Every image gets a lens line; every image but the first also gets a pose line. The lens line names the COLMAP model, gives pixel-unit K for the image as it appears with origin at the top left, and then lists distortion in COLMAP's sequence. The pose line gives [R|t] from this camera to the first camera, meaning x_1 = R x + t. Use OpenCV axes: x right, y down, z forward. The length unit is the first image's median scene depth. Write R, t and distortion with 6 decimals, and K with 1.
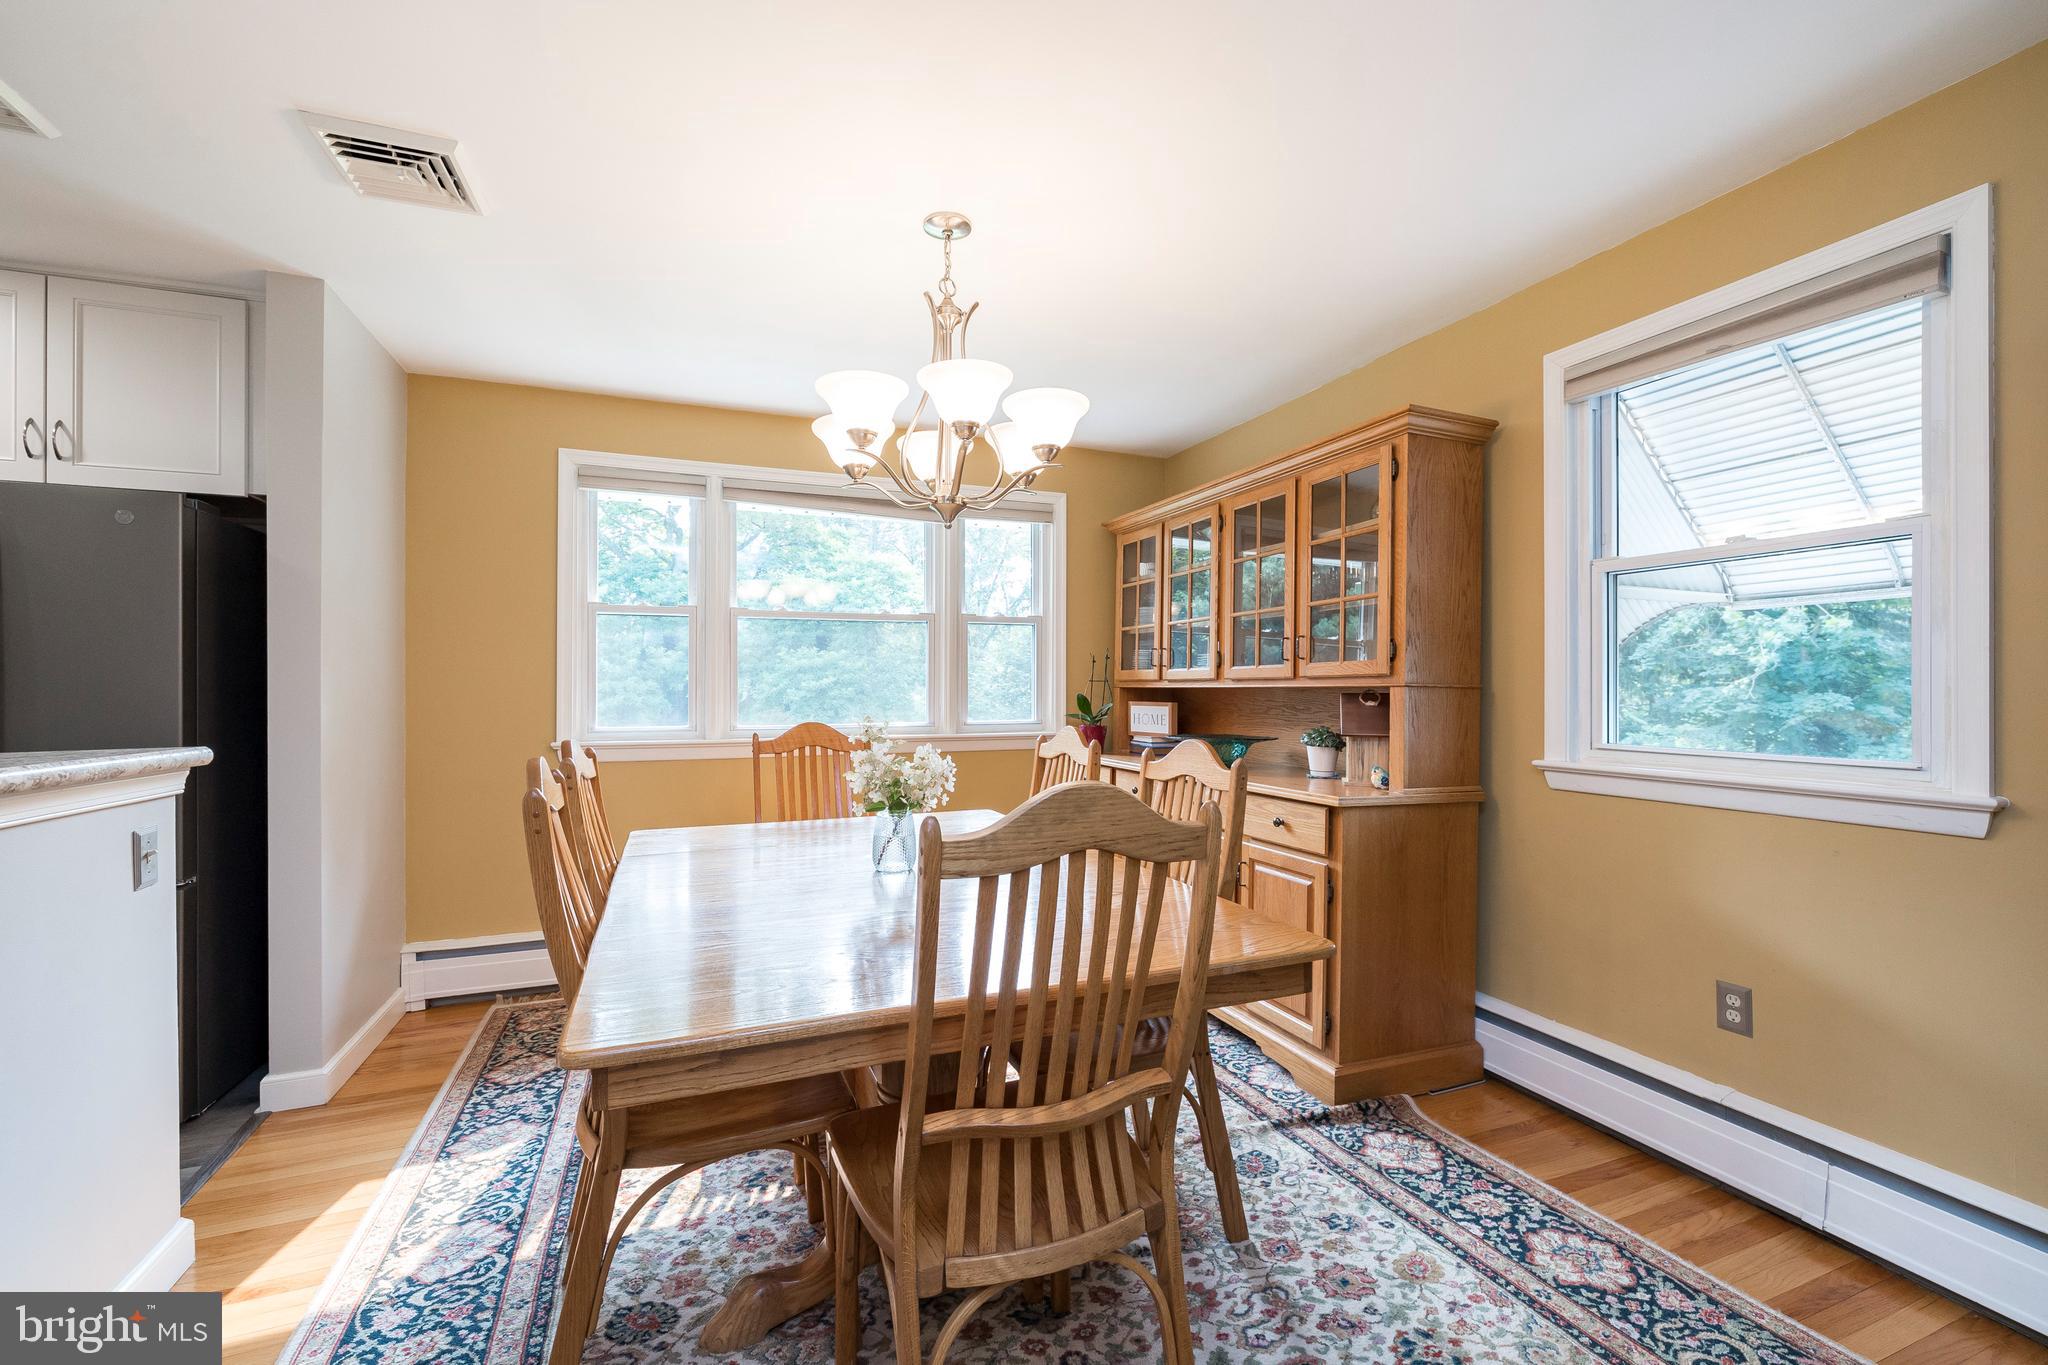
lens RADIAL K [[855.3, 0, 1024.0], [0, 855.3, 682.5], [0, 0, 1]] dist [0.002336, 0.000028]
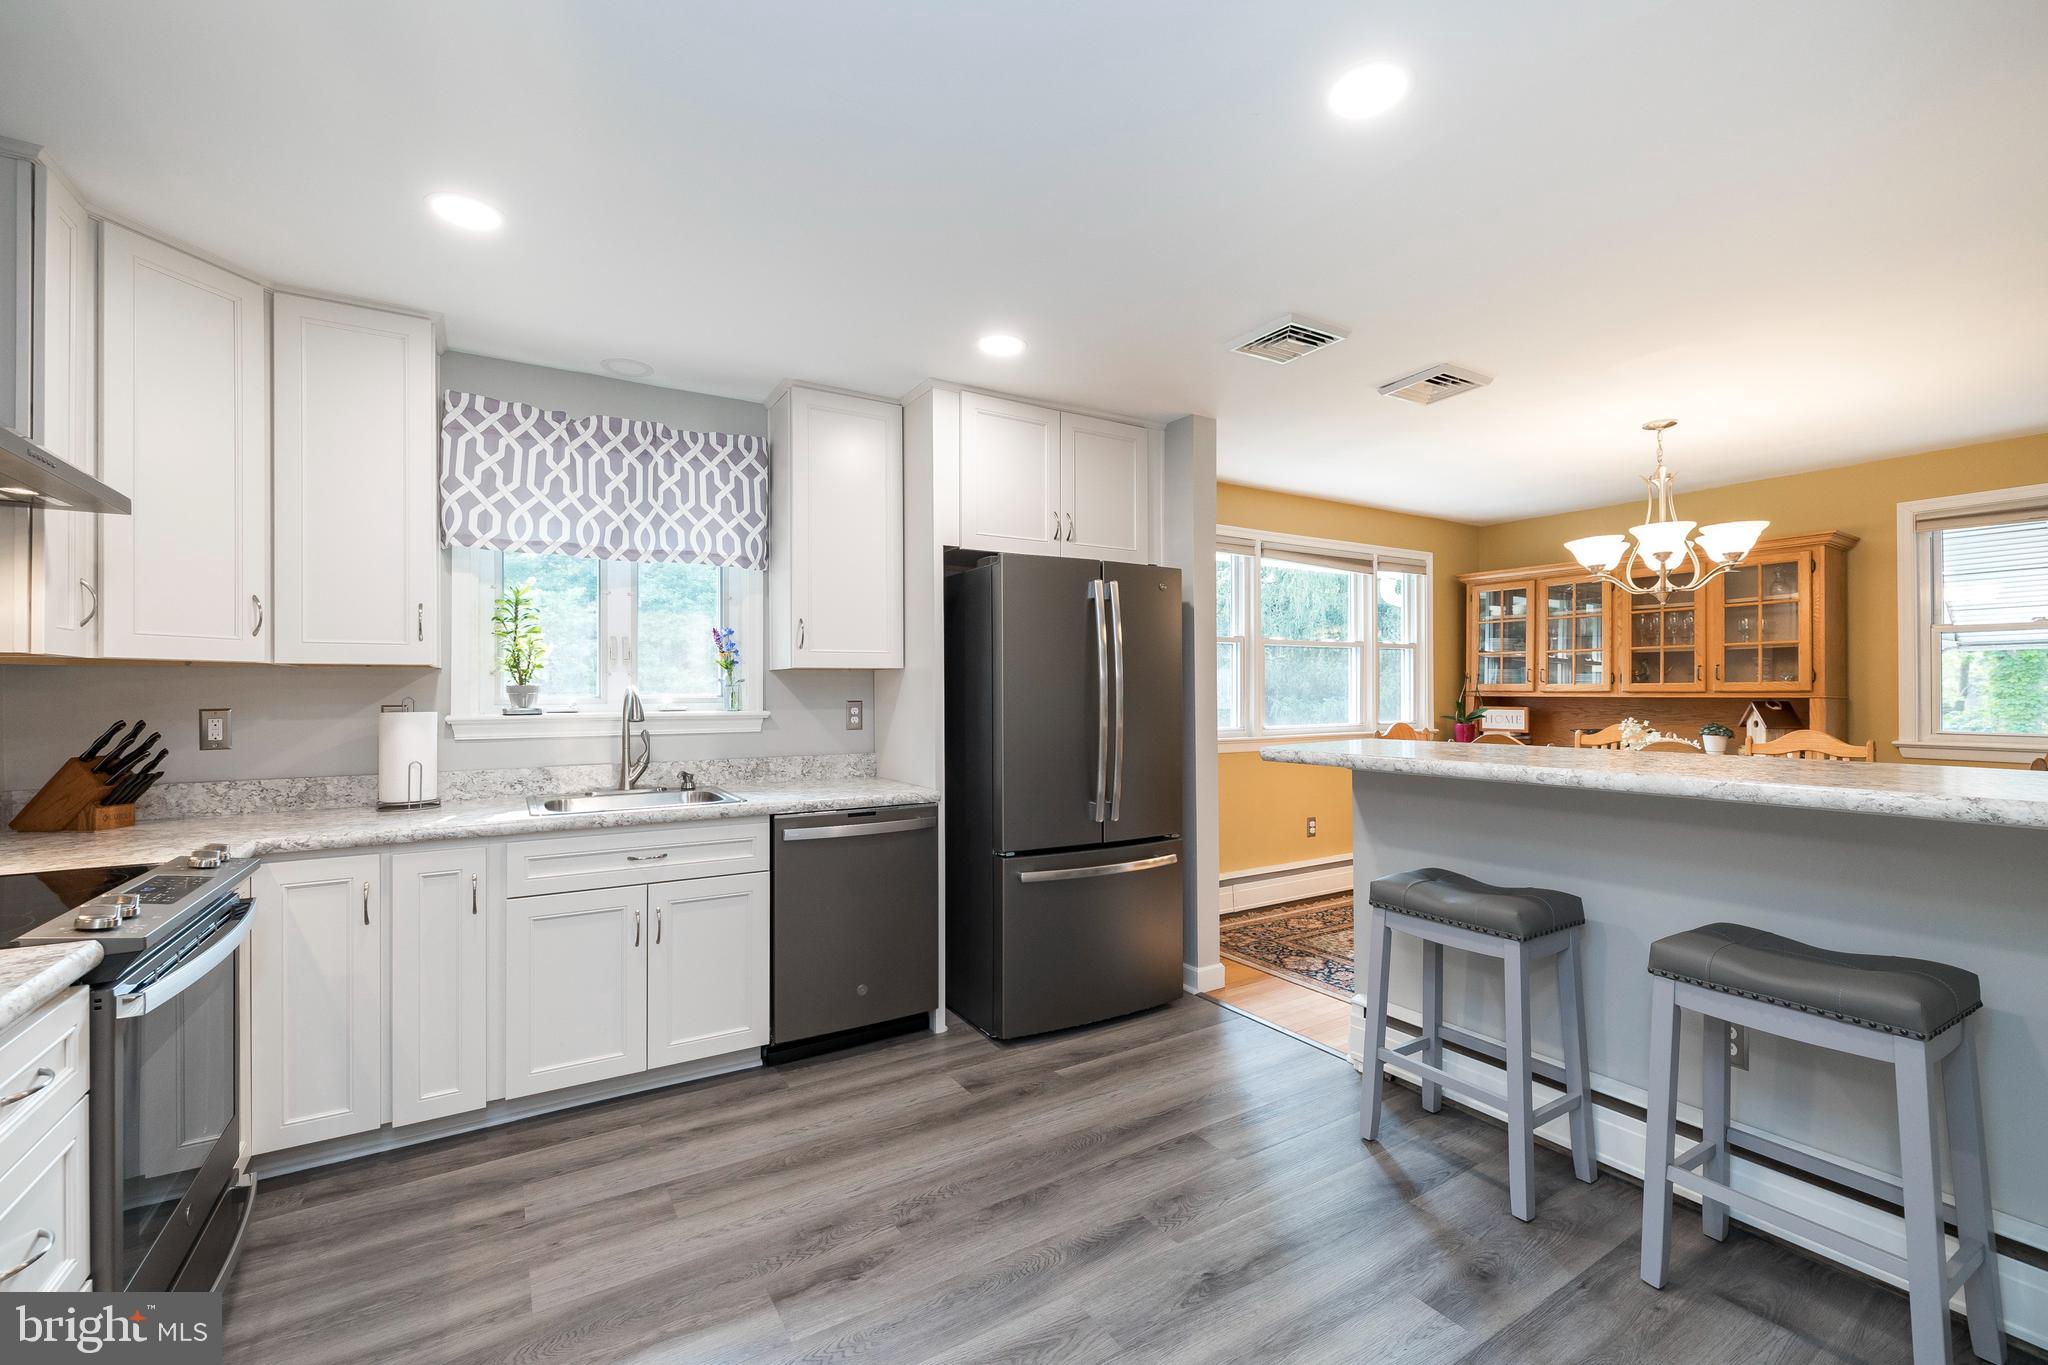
lens RADIAL K [[855.3, 0, 1024.0], [0, 855.3, 682.5], [0, 0, 1]] dist [0.002336, 0.000028]
pose [[0.983874, -0.000052, 0.178864, -1.341149], [0.000293, 0.999999, -0.001320, -0.022488], [-0.178863, 0.001351, 0.983873, -0.350842]]
